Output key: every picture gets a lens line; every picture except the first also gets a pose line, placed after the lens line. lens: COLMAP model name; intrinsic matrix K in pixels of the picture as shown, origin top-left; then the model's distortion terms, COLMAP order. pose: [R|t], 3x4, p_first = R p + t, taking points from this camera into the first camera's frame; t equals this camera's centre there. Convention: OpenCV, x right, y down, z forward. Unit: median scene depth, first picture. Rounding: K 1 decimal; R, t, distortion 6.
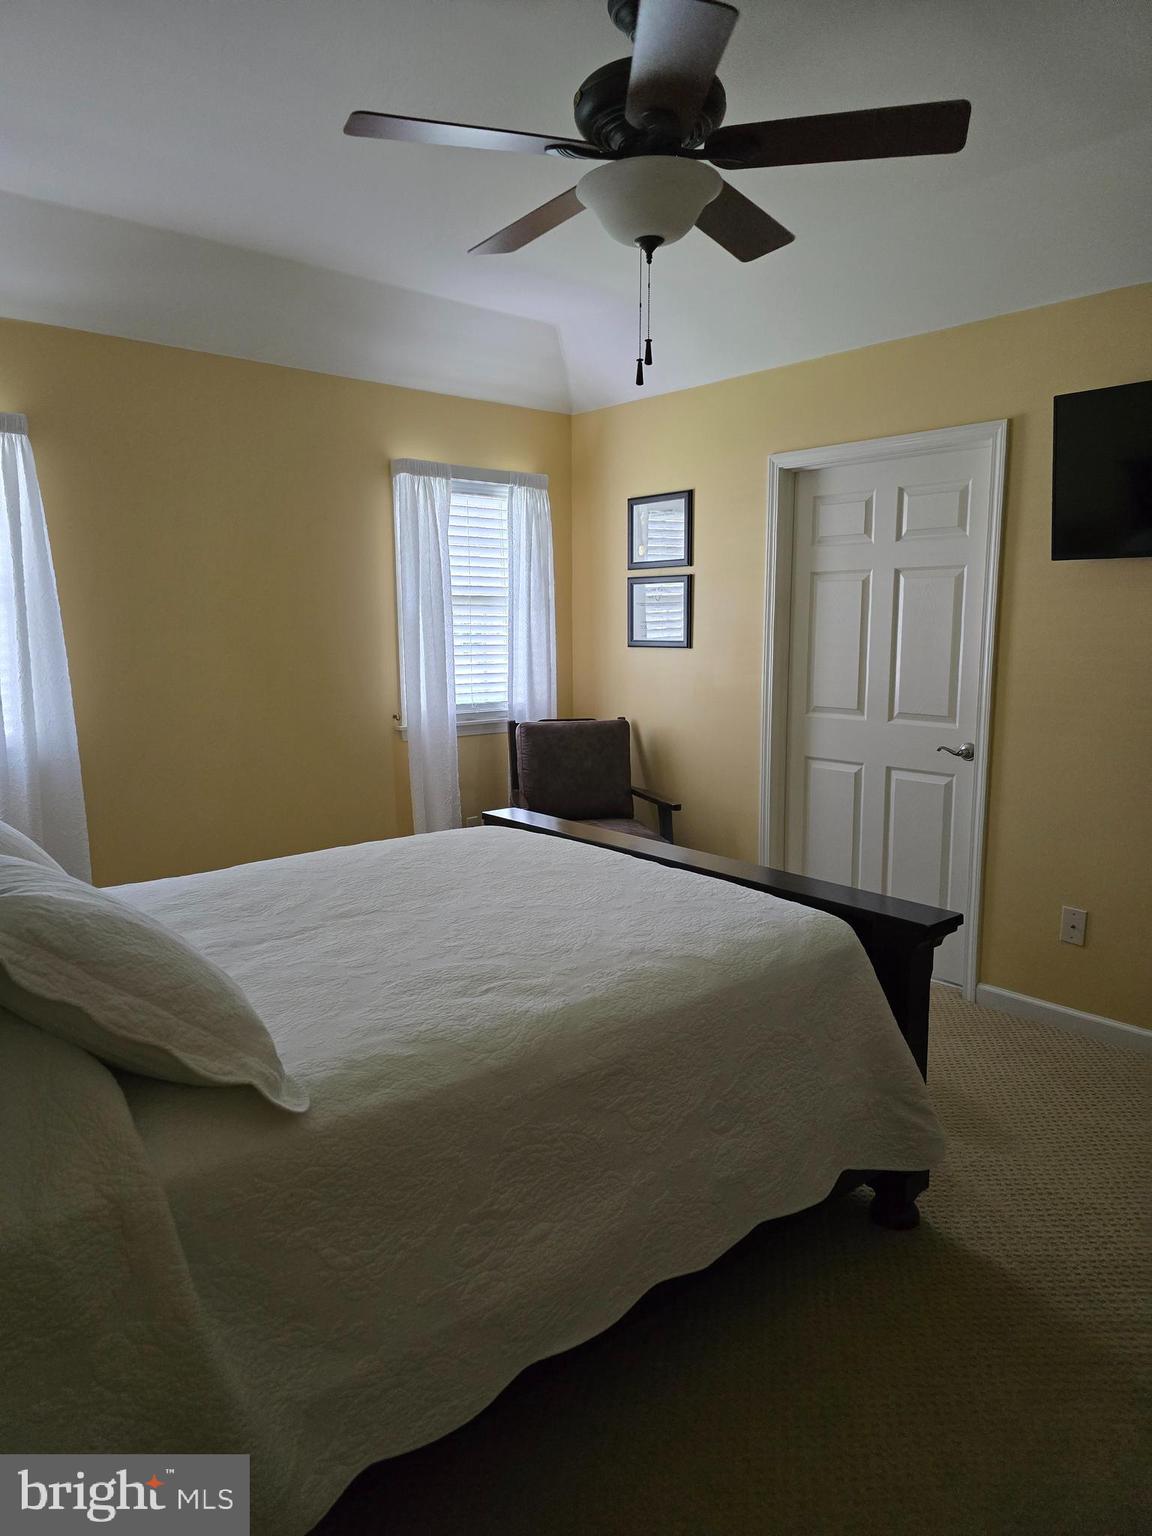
lens RADIAL K [[1027.2, 0, 566.1], [0, 1027.2, 766.0], [0, 0, 1]] dist [0.066385, -0.060439]
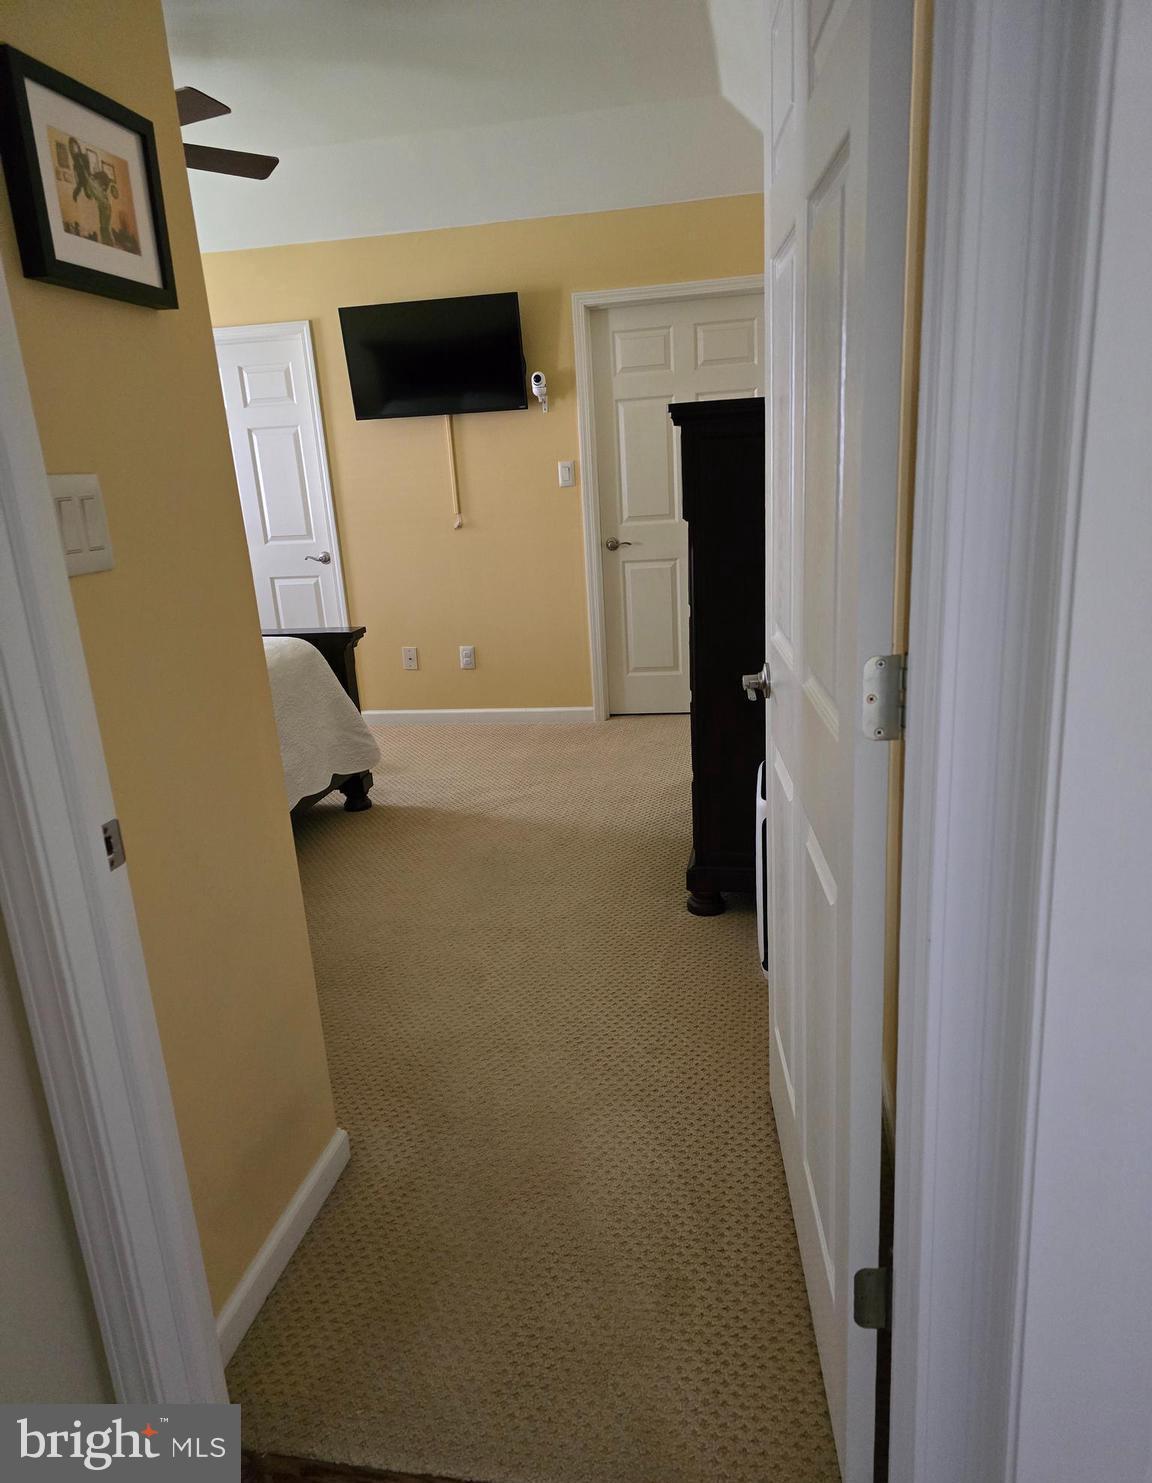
lens RADIAL K [[992.8, 0, 576.0], [0, 992.8, 741.5], [0, 0, 1]] dist [0.020611, 0.000085]
pose [[0.774602, -0.207764, 0.597349, -0.212114], [0.144167, 0.977640, 0.153086, 0.070807], [-0.615798, -0.032462, 0.787235, -0.300080]]
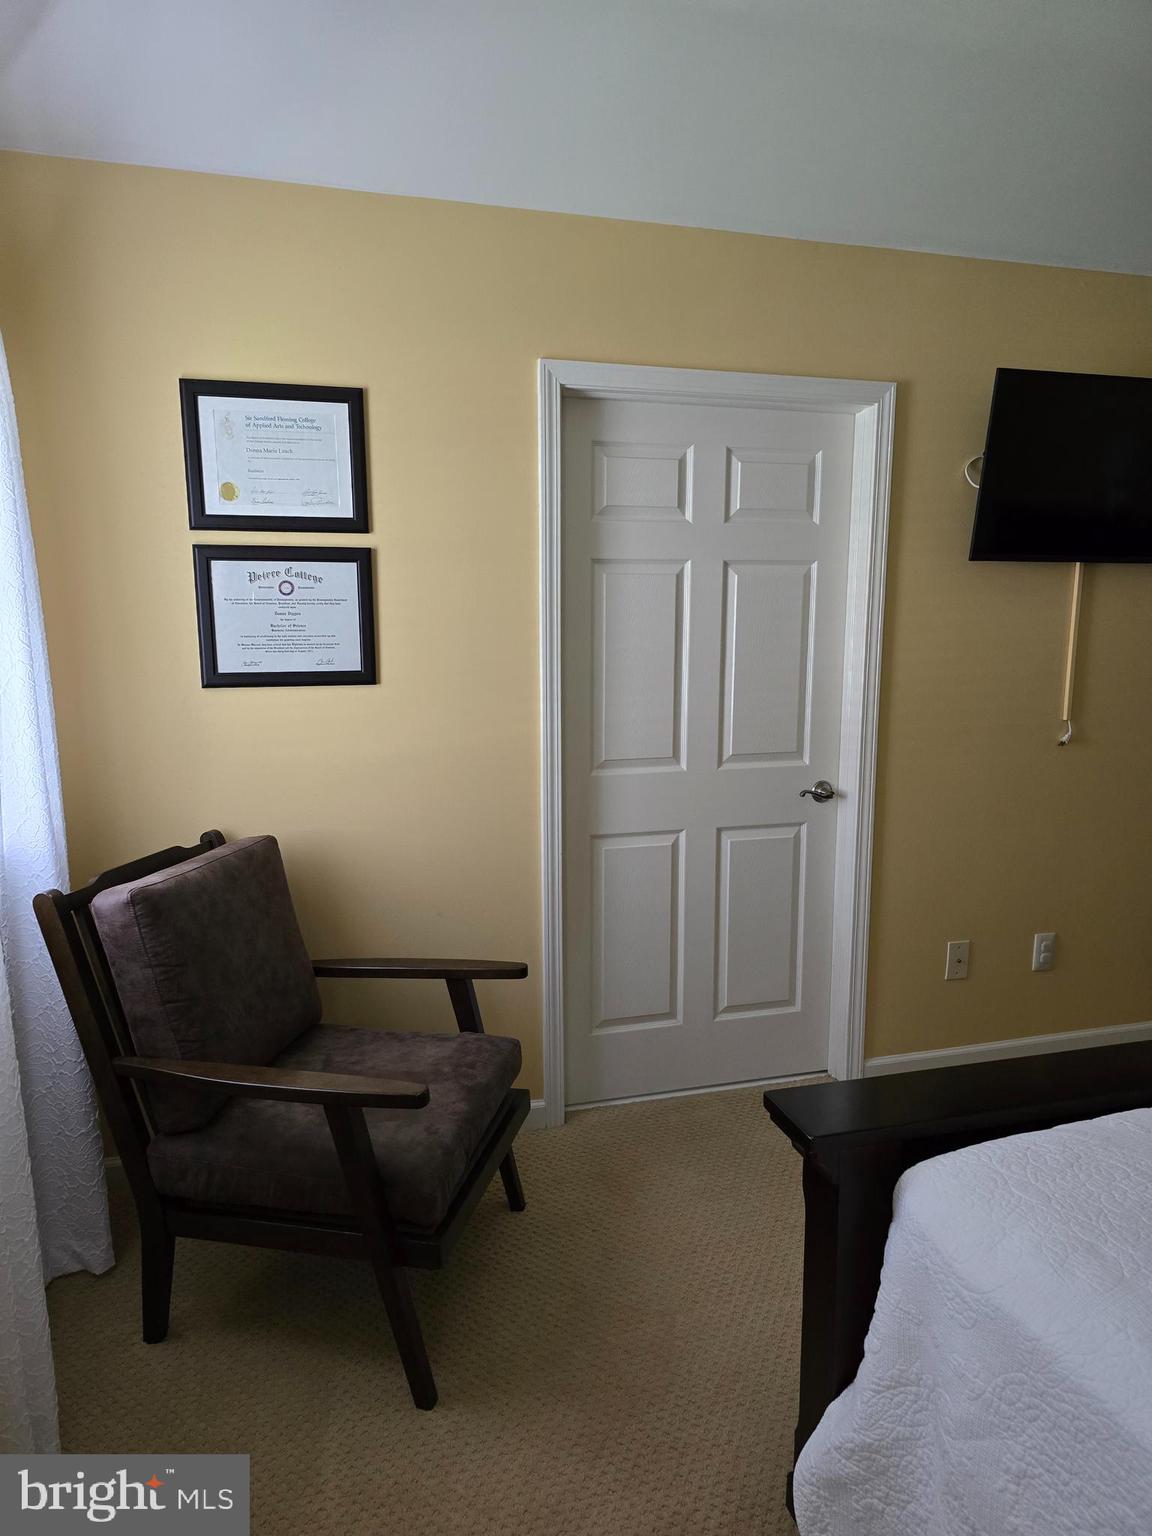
lens RADIAL K [[1027.2, 0, 566.1], [0, 1027.2, 766.0], [0, 0, 1]] dist [0.066385, -0.060439]
pose [[0.407977, -0.138958, 0.902355, -0.397450], [0.128620, 0.987241, 0.093878, -0.128166], [-0.903887, 0.077761, 0.420644, 0.795126]]
